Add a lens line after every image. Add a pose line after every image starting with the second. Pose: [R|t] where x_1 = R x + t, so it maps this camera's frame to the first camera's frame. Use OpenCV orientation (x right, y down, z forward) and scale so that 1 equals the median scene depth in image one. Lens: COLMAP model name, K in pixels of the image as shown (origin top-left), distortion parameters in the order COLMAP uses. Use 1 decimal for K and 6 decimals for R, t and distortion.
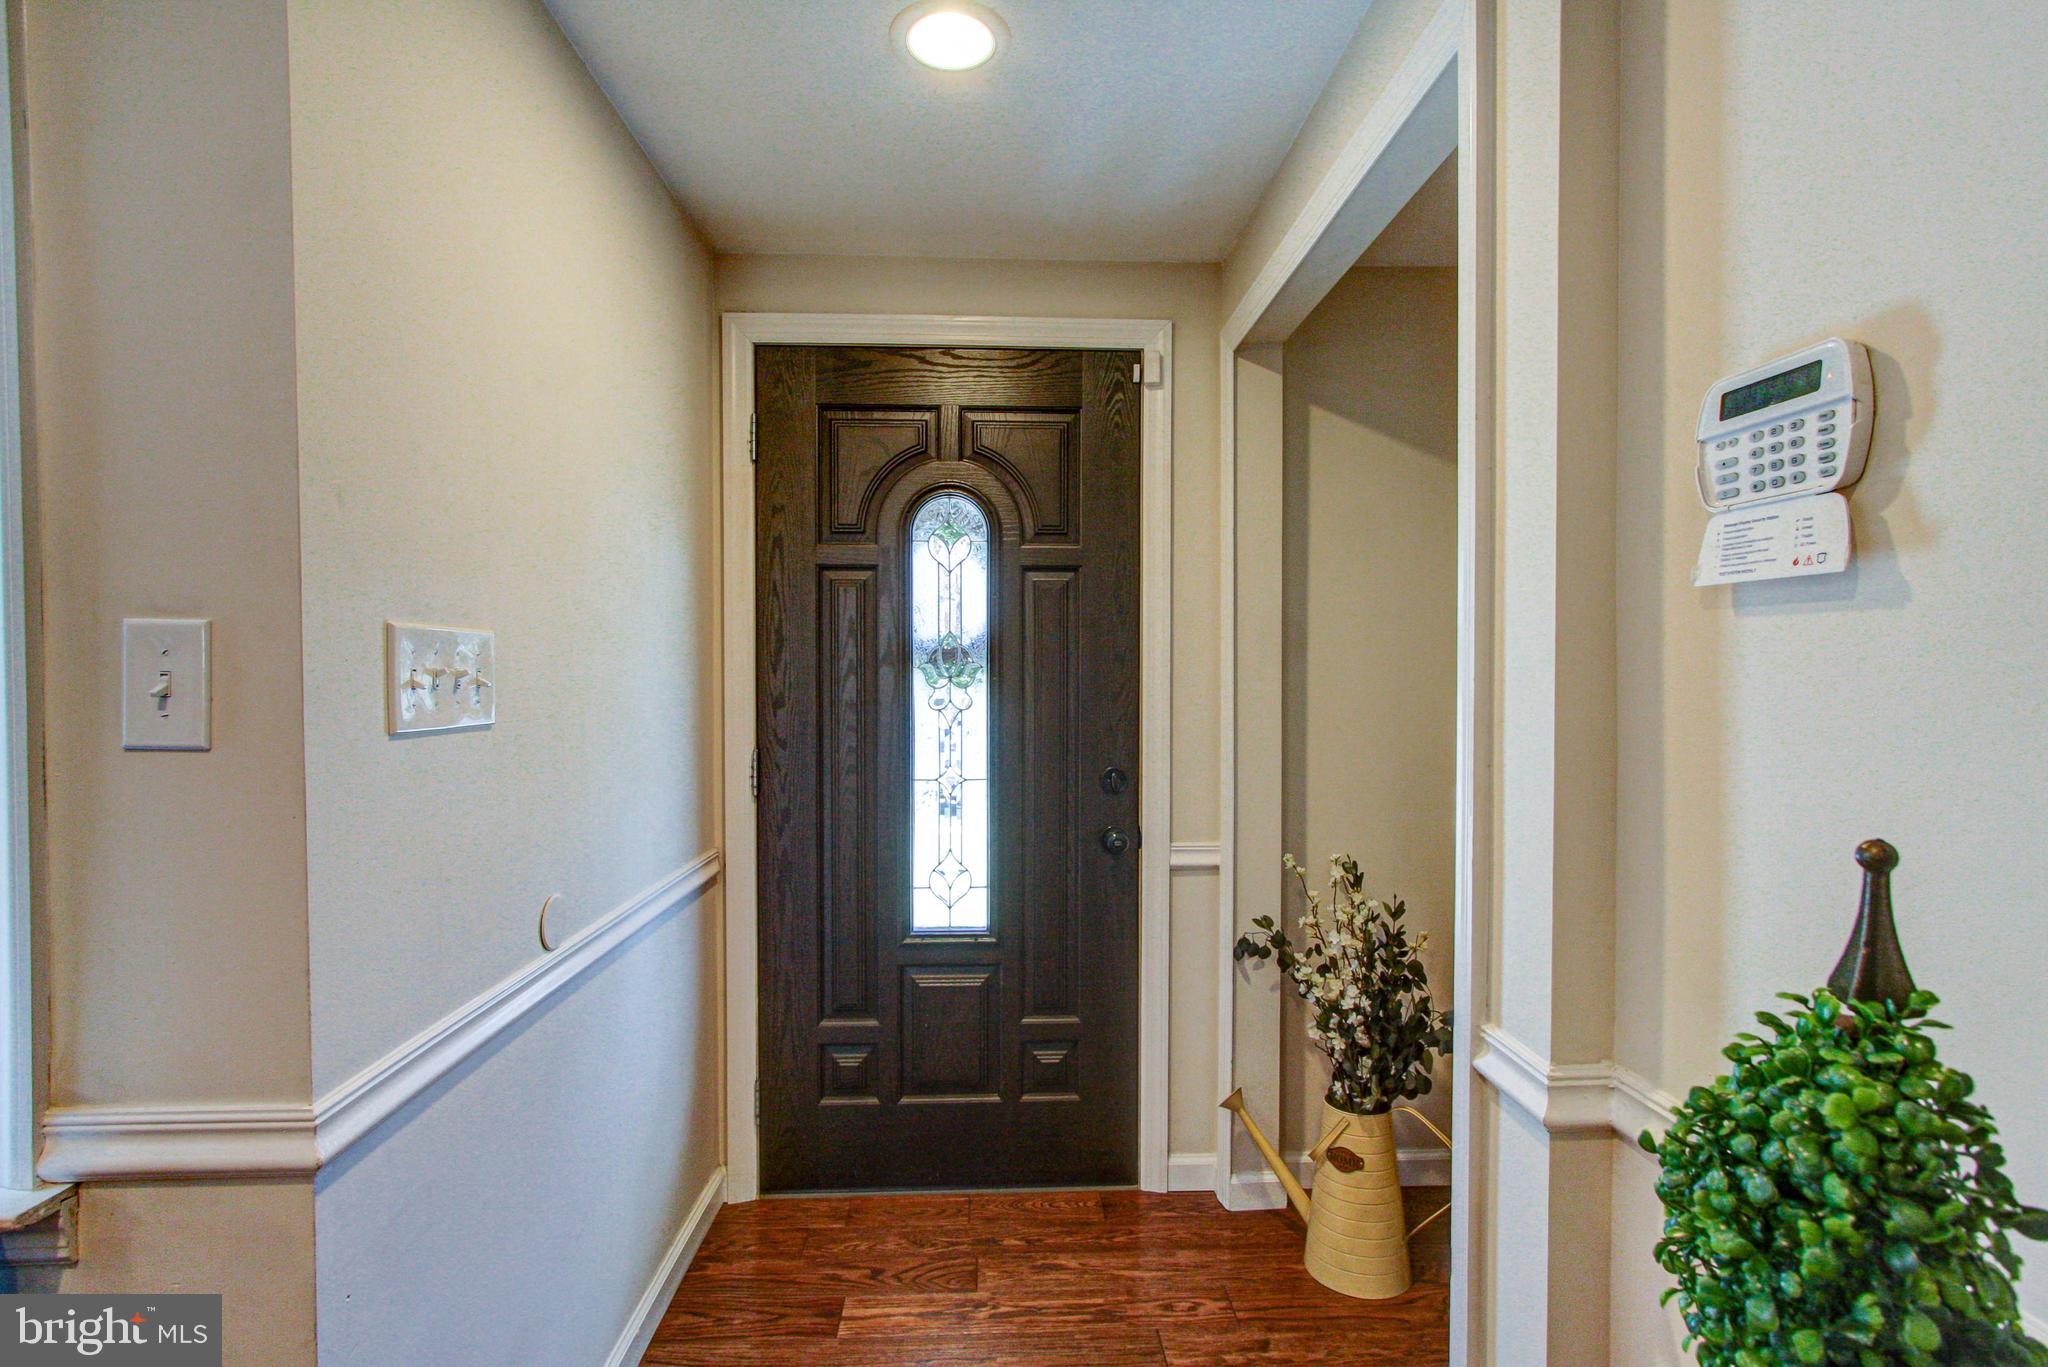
lens RADIAL K [[956.3, 0, 1034.8], [0, 956.3, 693.1], [0, 0, 1]] dist [-0.000311, -0.001142]
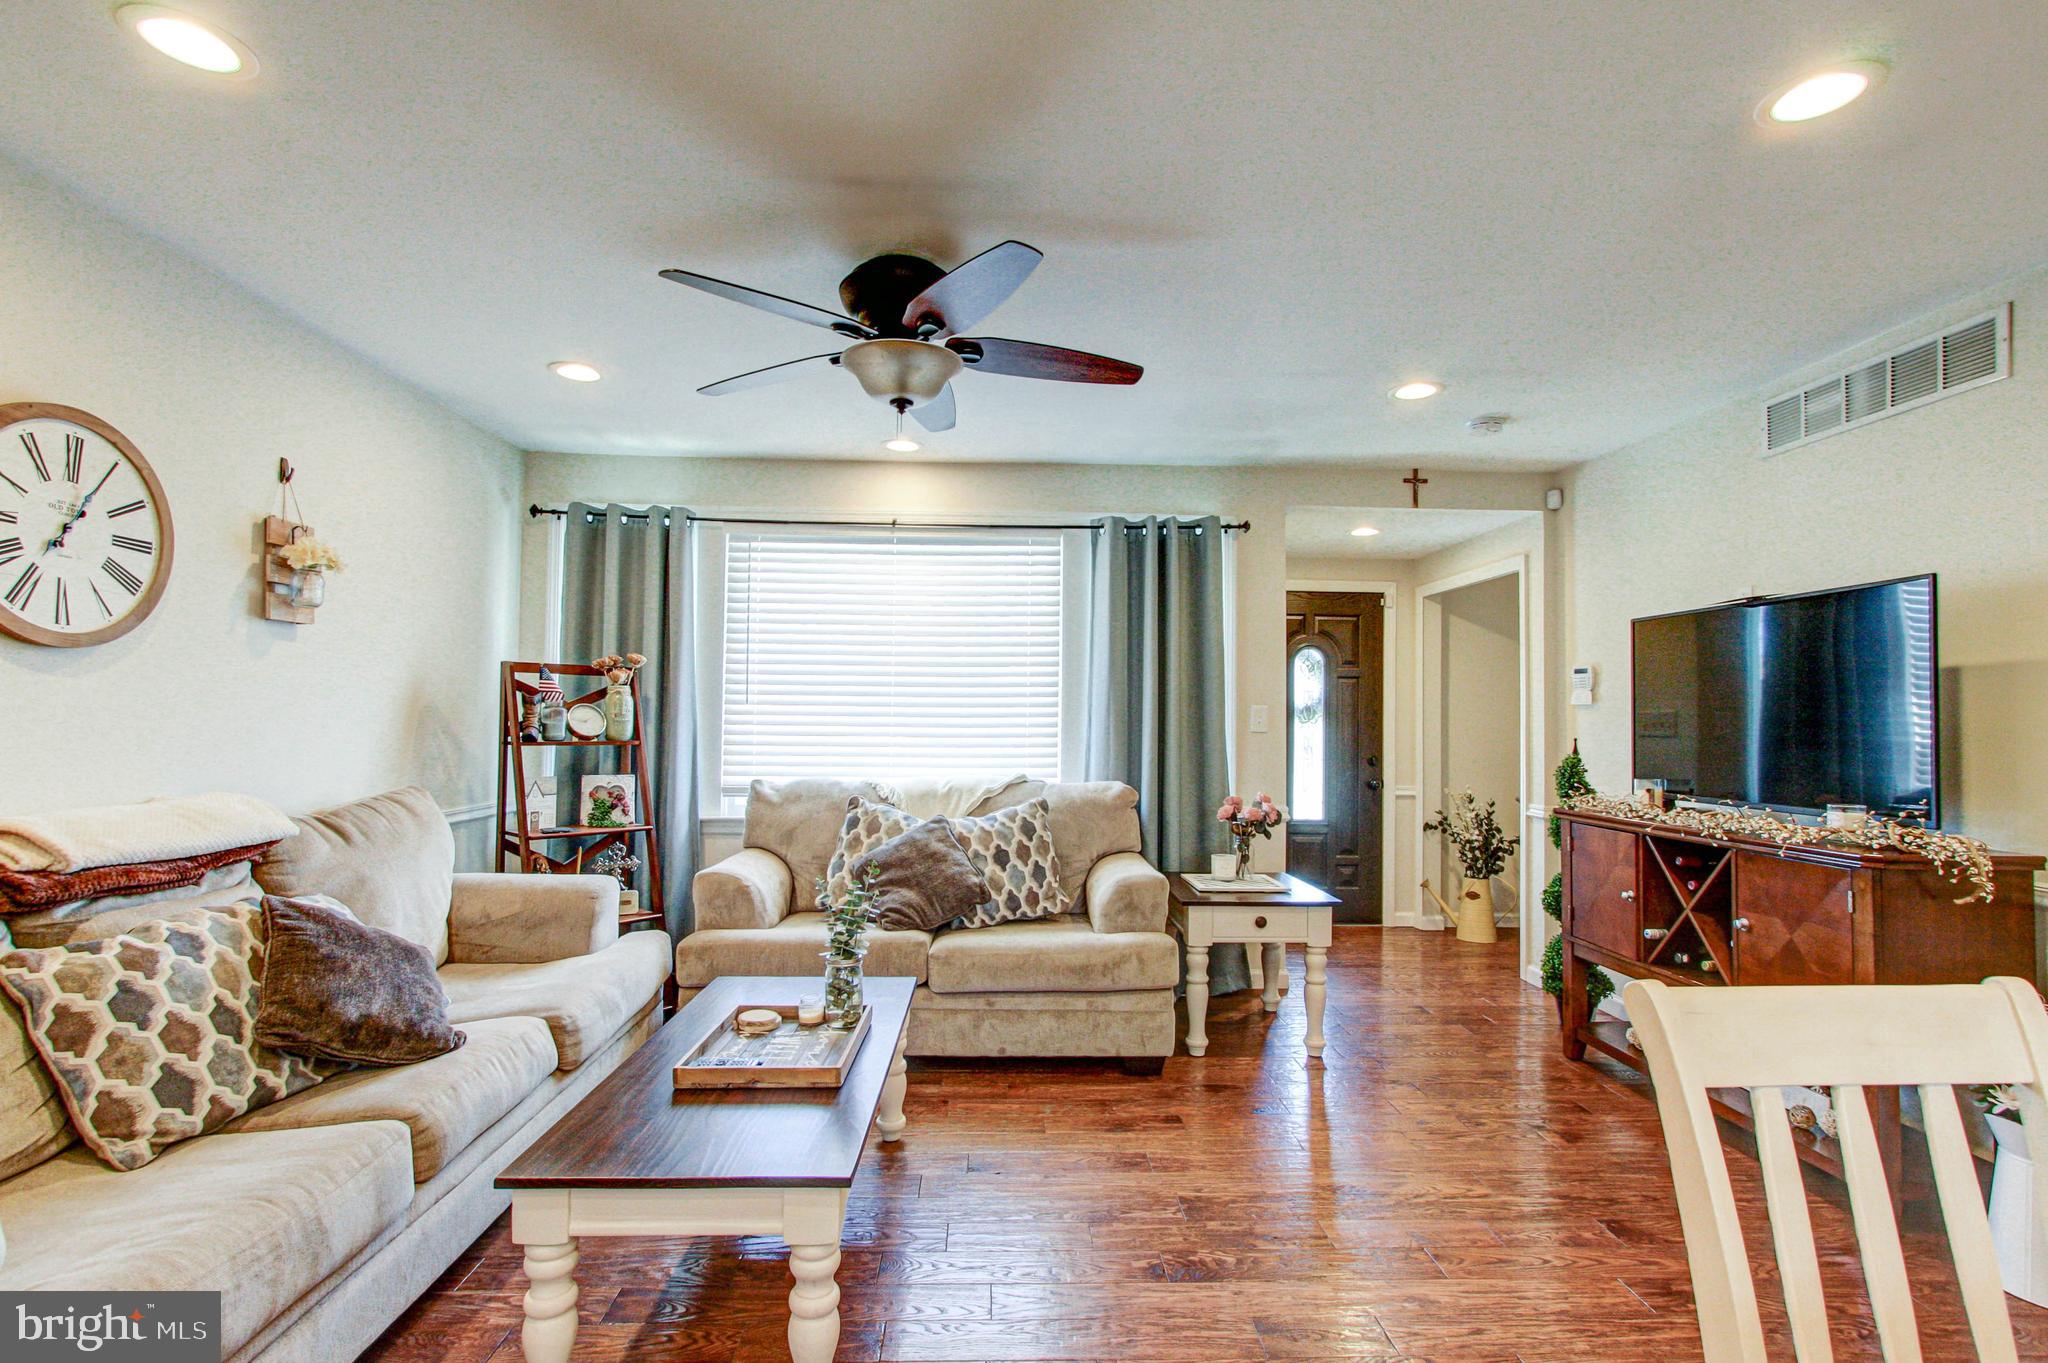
lens RADIAL K [[956.3, 0, 1022.3], [0, 956.3, 694.2], [0, 0, 1]] dist [-0.000311, -0.001142]
pose [[0.999843, 0.008934, -0.015303, -0.830707], [-0.009573, 0.999061, -0.042252, 0.031492], [0.014911, 0.042392, 0.998990, -1.592512]]
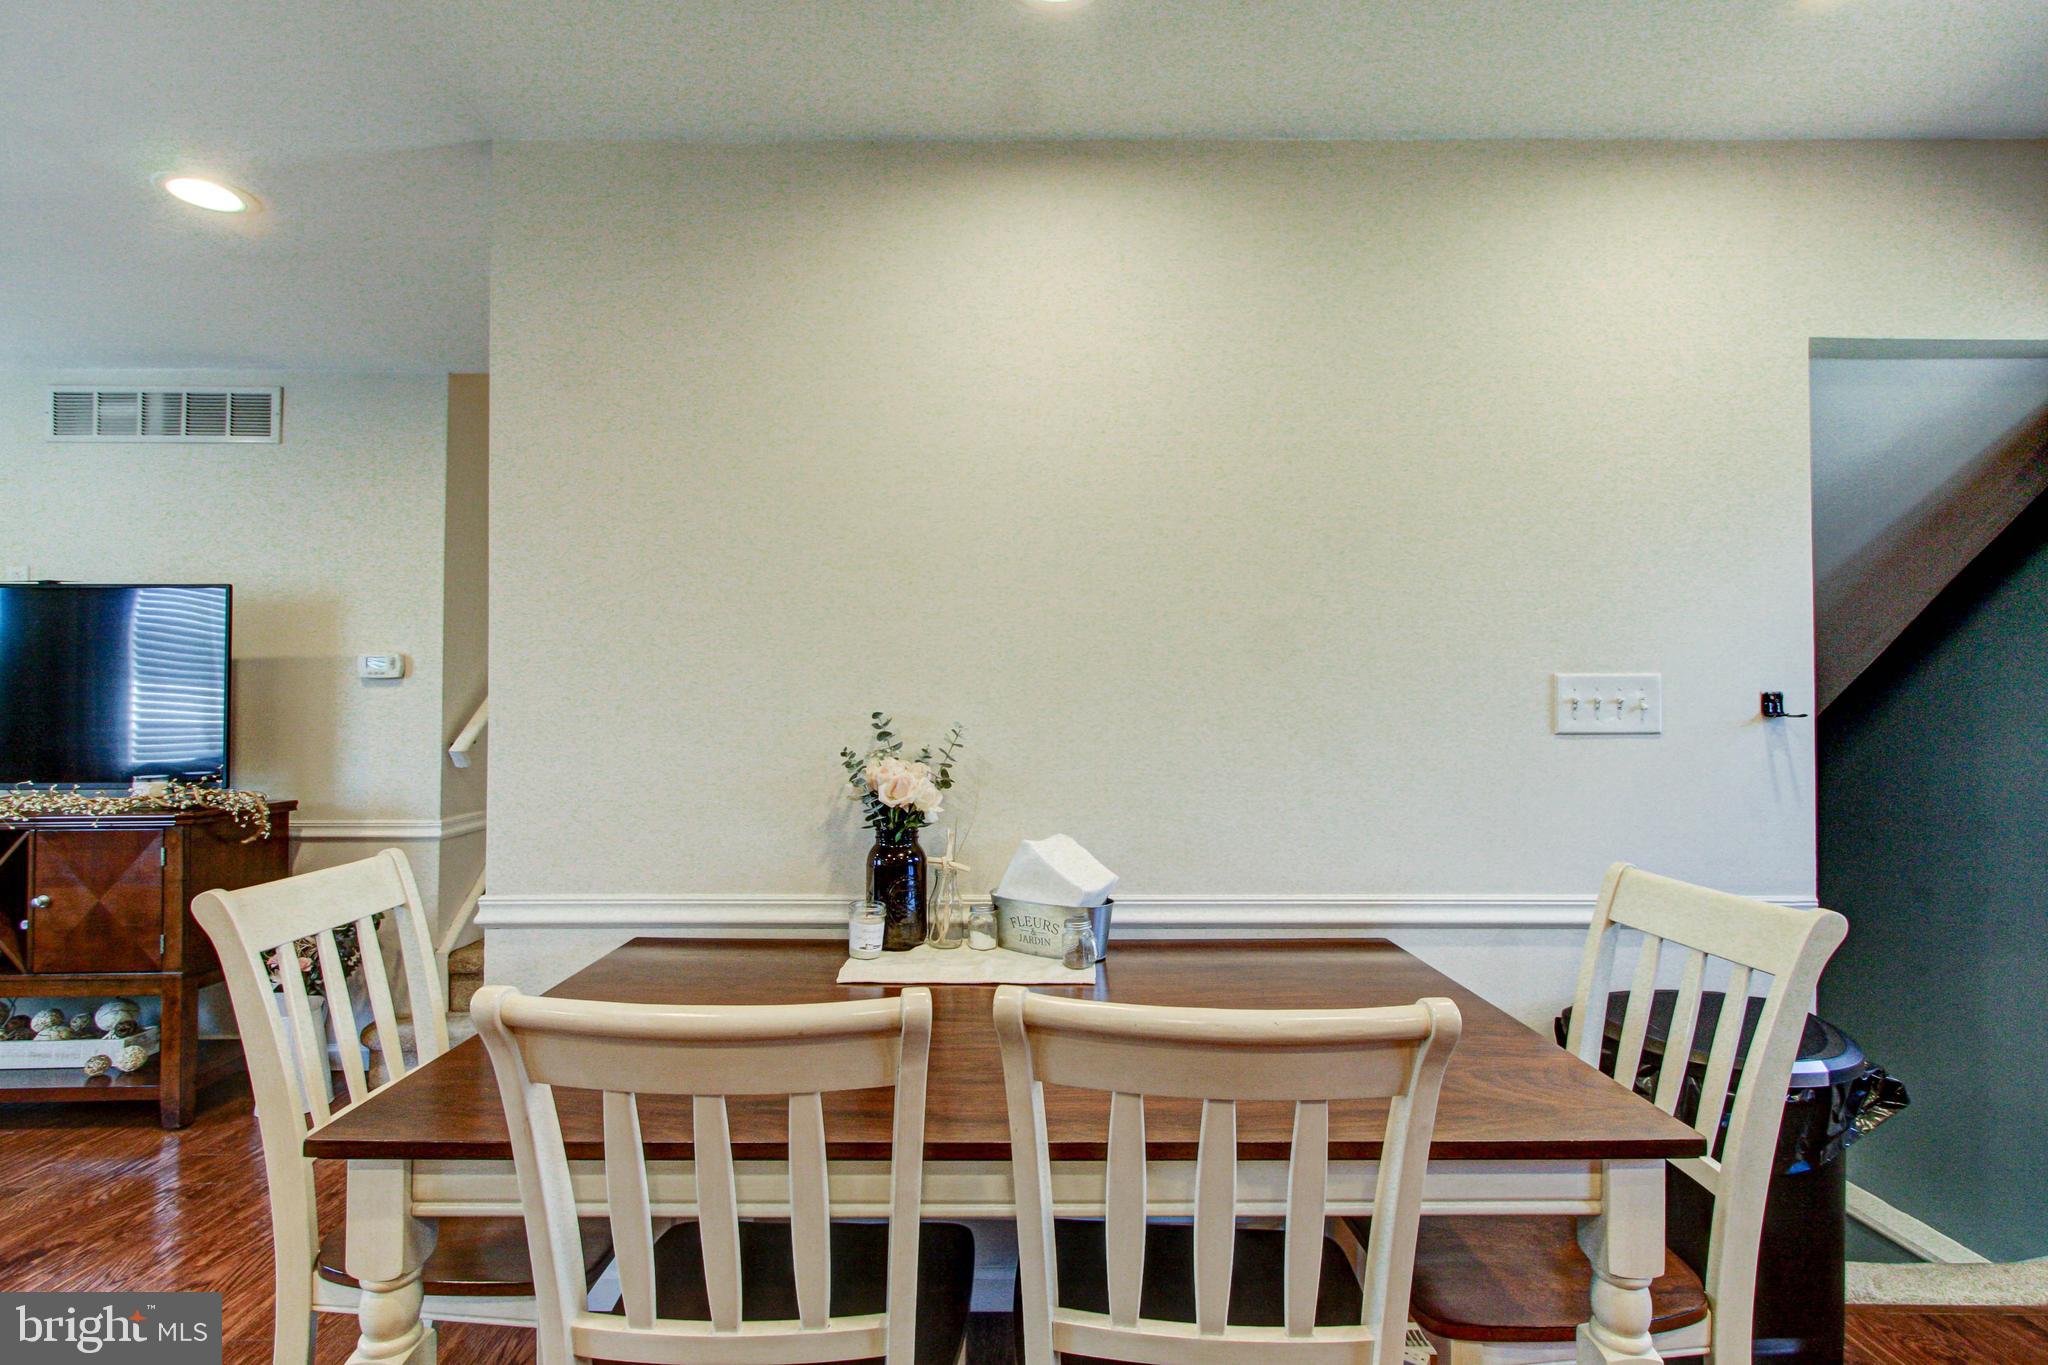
lens RADIAL K [[956.3, 0, 1021.9], [0, 956.3, 696.8], [0, 0, 1]] dist [-0.000311, -0.001142]
pose [[0.037044, 0.014956, 0.999202, -1.308186], [0.016242, 0.999747, -0.015567, 0.041830], [-0.999182, 0.016805, 0.036792, -1.723122]]
